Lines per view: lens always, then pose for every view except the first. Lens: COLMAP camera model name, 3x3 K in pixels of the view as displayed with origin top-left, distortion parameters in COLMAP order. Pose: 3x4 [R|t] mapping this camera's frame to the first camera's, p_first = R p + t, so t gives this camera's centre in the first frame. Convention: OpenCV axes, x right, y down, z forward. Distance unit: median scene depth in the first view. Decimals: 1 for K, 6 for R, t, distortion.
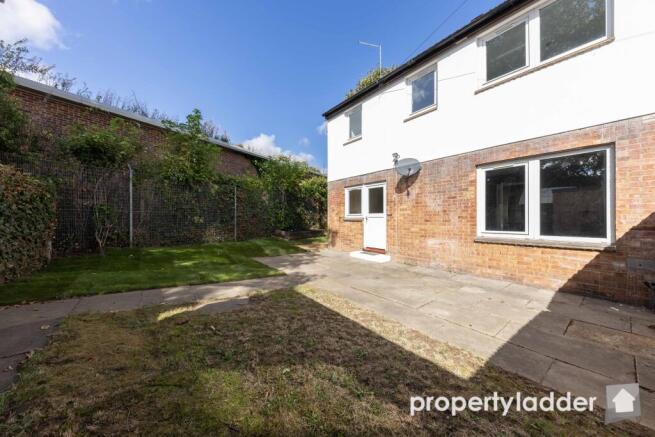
lens RADIAL K [[224.3, 0, 327.2], [0, 224.3, 219.0], [0, 0, 1]] dist [0.006347, -0.002533]
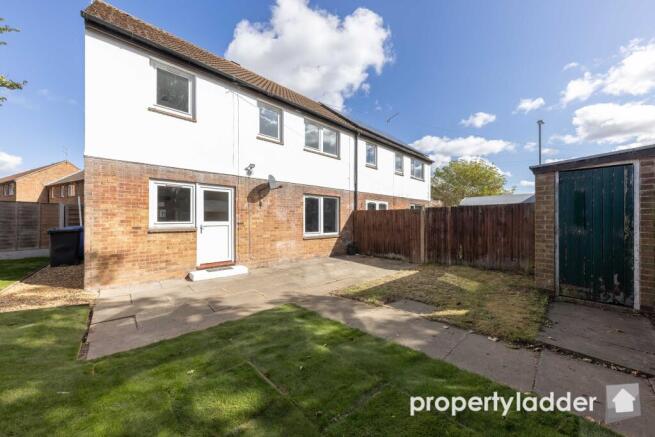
lens RADIAL K [[224.3, 0, 326.8], [0, 224.3, 219.2], [0, 0, 1]] dist [0.006347, -0.002533]
pose [[-0.093917, 0.005468, 0.995565, -0.826380], [0.005311, 0.999973, -0.004991, -0.033247], [-0.995566, 0.004818, -0.093944, 0.818706]]
